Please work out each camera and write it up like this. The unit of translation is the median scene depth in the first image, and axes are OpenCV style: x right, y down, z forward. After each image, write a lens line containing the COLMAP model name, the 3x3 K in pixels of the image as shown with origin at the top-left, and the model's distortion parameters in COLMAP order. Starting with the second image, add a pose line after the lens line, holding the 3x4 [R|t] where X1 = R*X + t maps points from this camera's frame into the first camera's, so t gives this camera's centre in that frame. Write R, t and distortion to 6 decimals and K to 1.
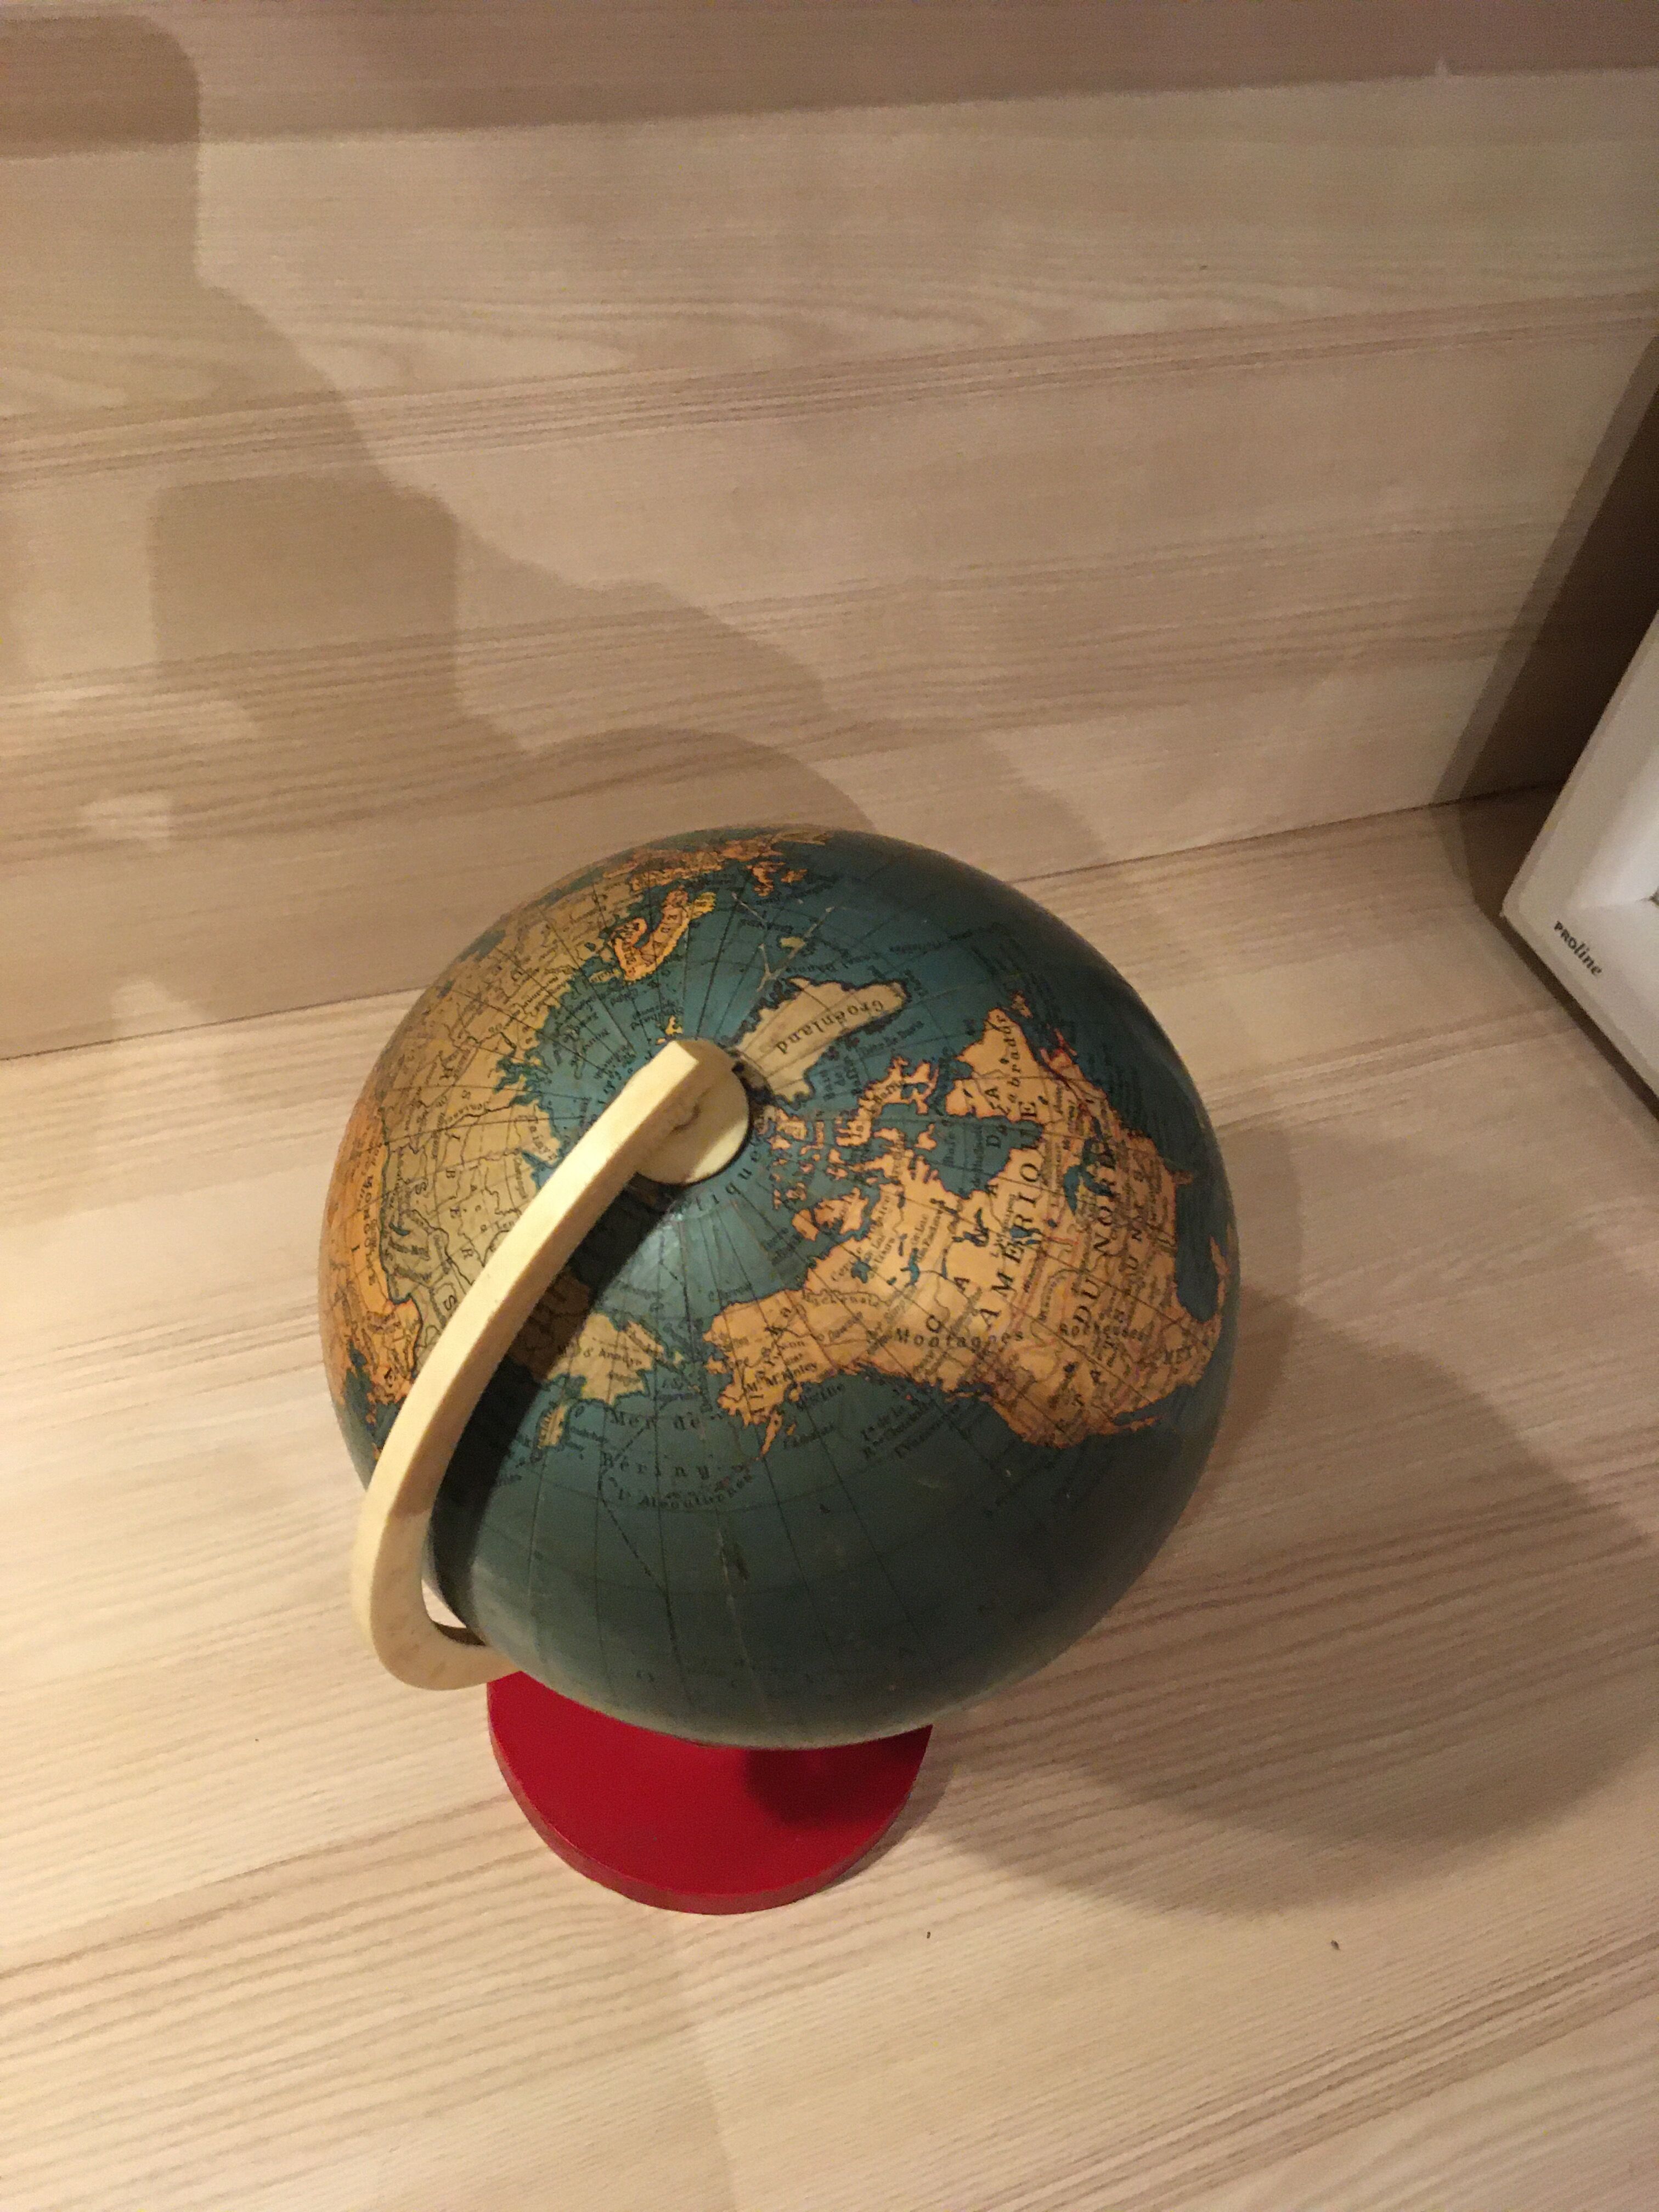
lens RADIAL K [[1865.0, 0, 829.5], [0, 1865.0, 1106.0], [0, 0, 1]] dist [0.115360, -0.199523]
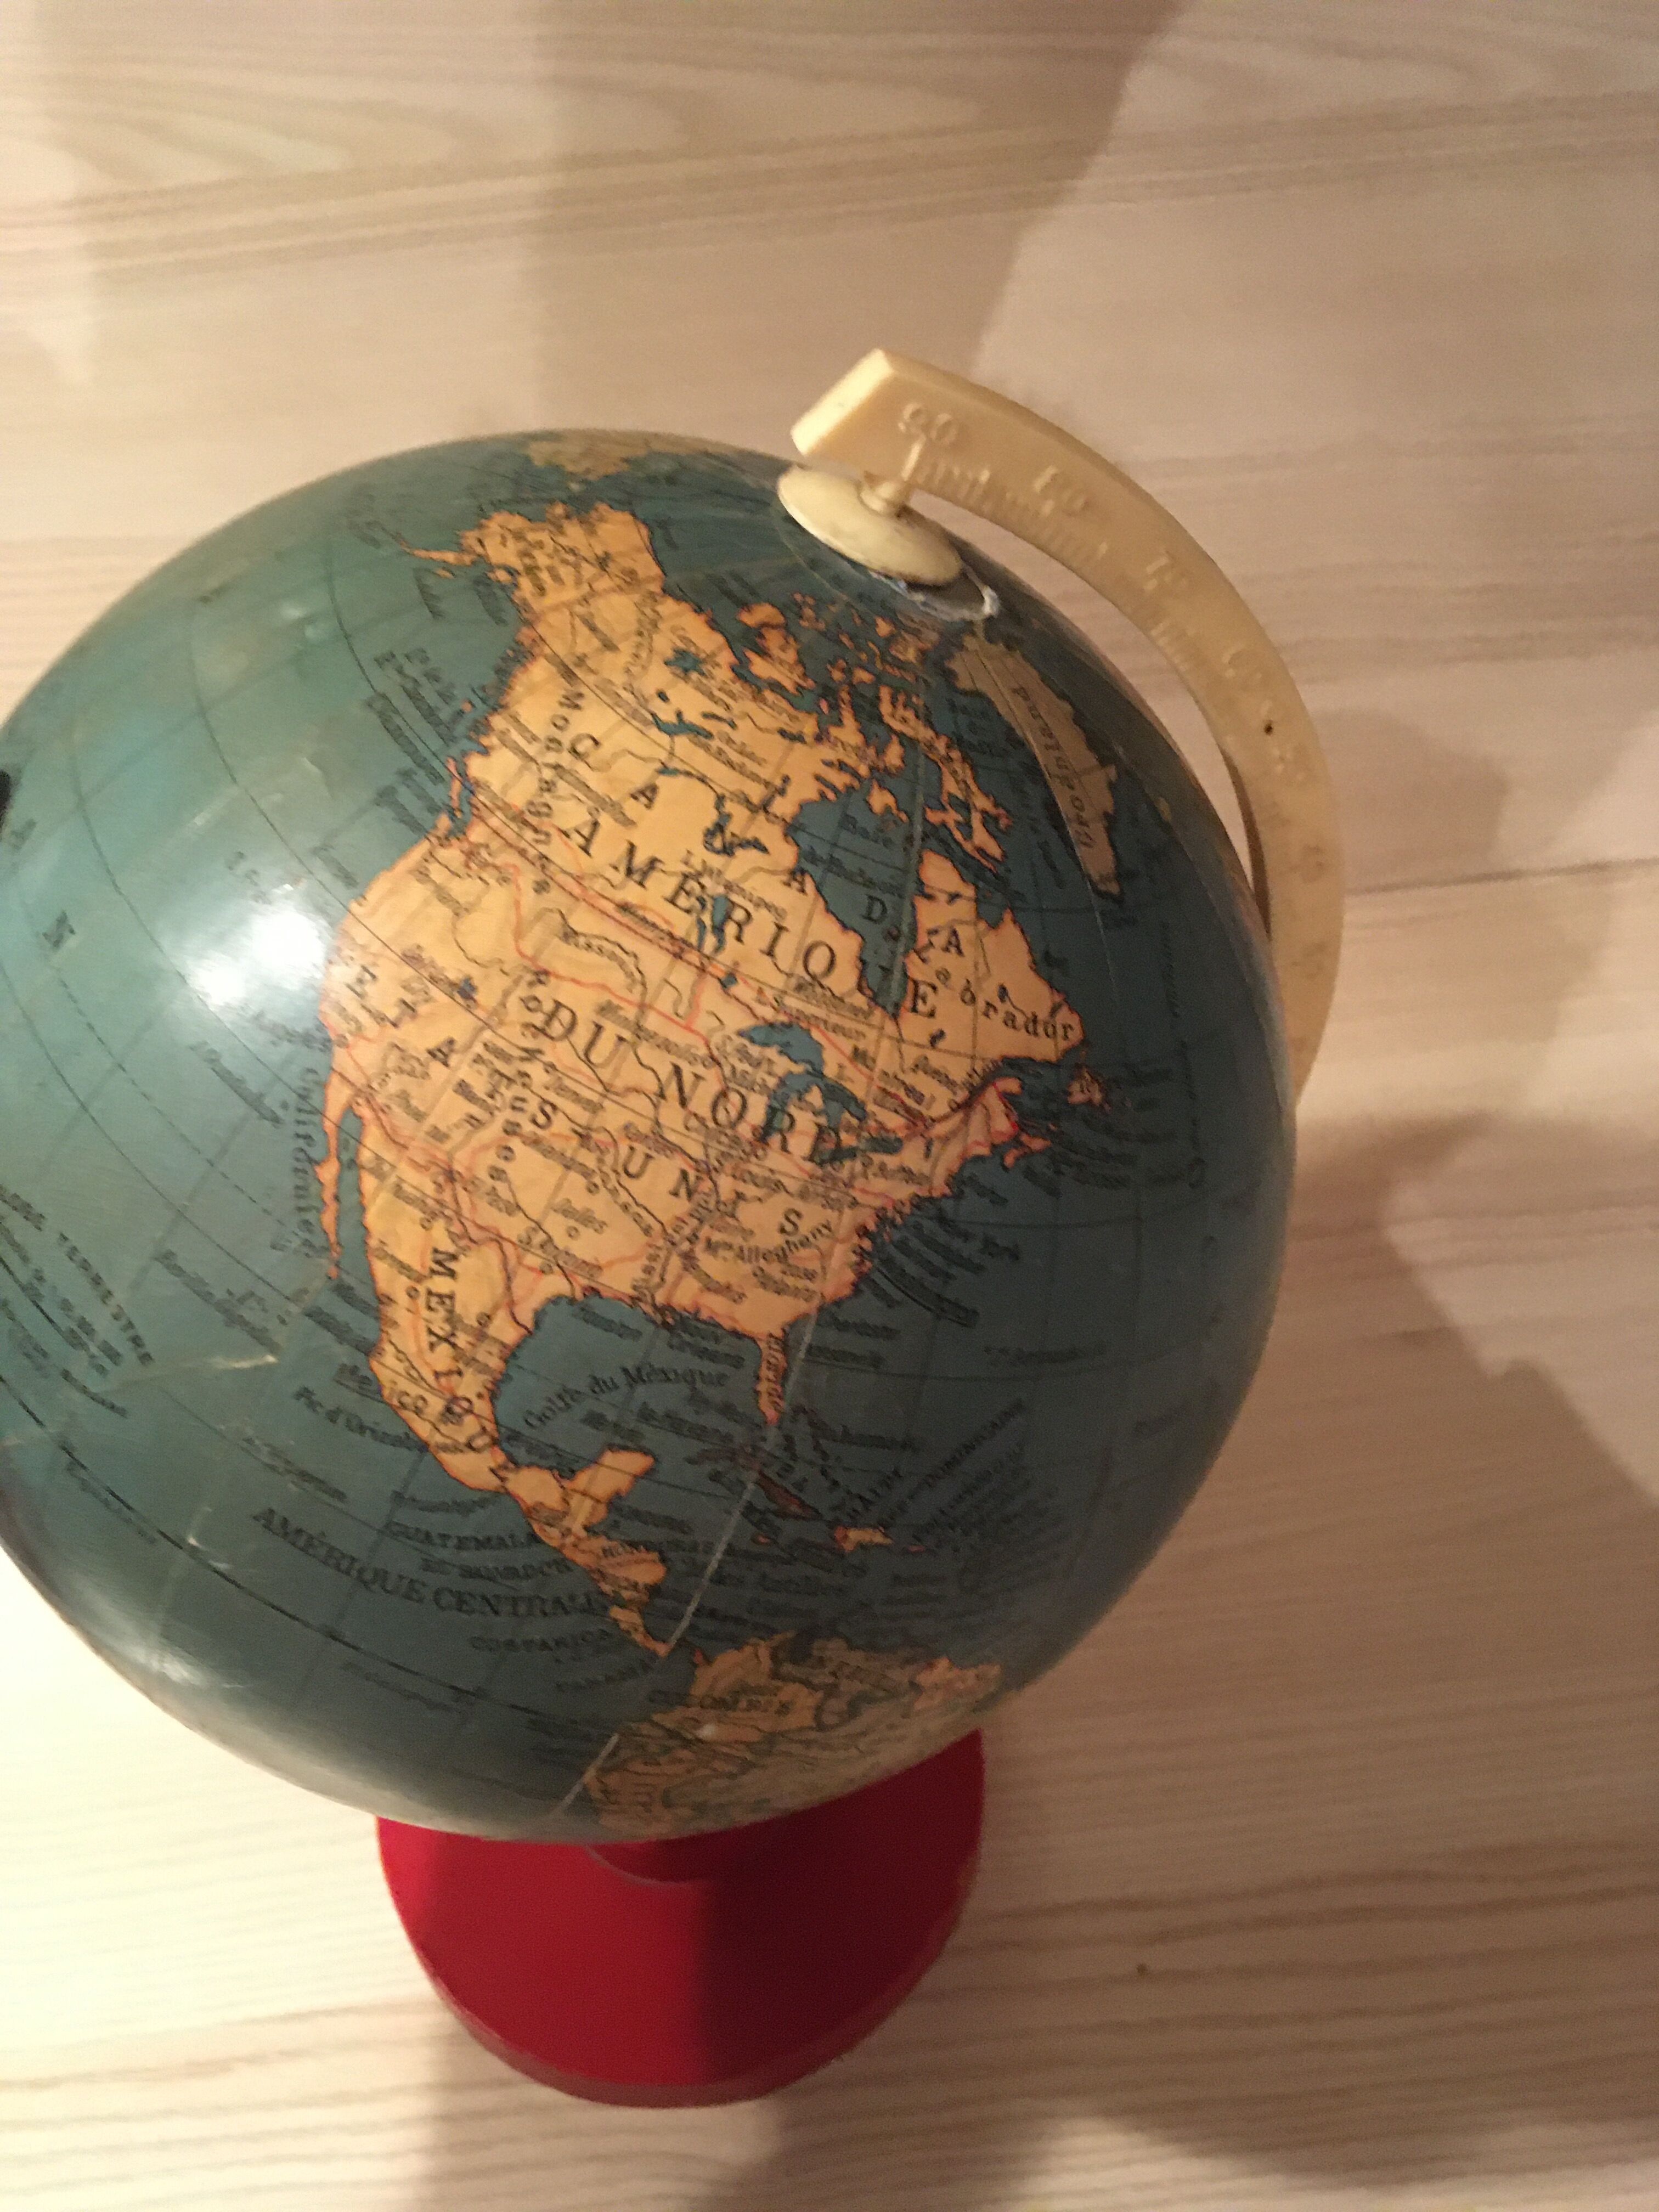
lens RADIAL K [[1865.0, 0, 829.5], [0, 1865.0, 1106.0], [0, 0, 1]] dist [0.115360, -0.199523]
pose [[-0.024302, 0.758413, -0.651321, 0.526369], [-0.996641, -0.069351, -0.043566, 0.055663], [-0.078211, 0.648074, 0.757551, 0.604456]]
